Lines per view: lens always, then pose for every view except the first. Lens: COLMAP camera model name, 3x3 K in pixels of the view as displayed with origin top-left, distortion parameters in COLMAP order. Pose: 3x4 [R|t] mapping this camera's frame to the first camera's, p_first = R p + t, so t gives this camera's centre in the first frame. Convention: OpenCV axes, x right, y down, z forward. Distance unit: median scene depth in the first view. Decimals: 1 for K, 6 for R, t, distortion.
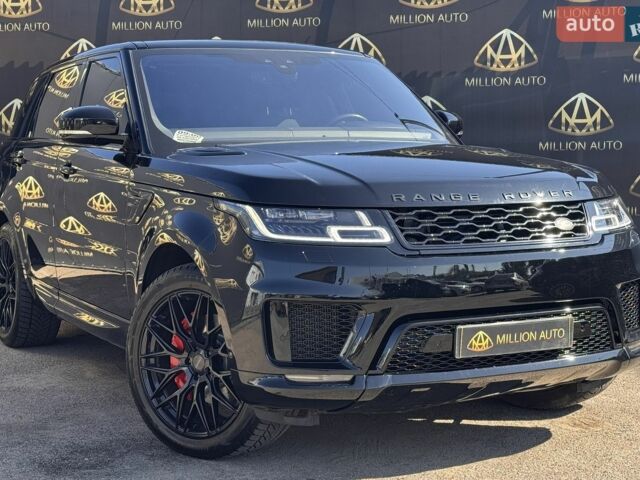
lens RADIAL K [[936.4, 0, 346.6], [0, 936.4, 242.0], [0, 0, 1]] dist [0.099170, -0.066994]
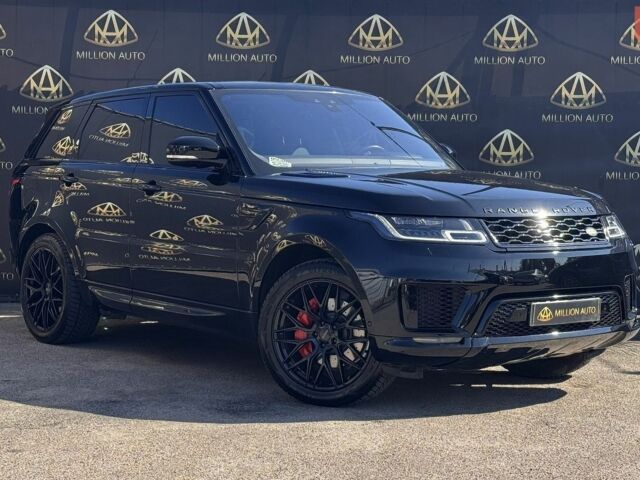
lens RADIAL K [[967.7, 0, 320.7], [0, 967.7, 266.6], [0, 0, 1]] dist [0.097127, -0.032766]
pose [[0.988331, 0.003887, 0.152272, -0.317889], [-0.003245, 0.999985, -0.004465, 0.033499], [-0.152287, 0.003919, 0.988328, -0.291773]]
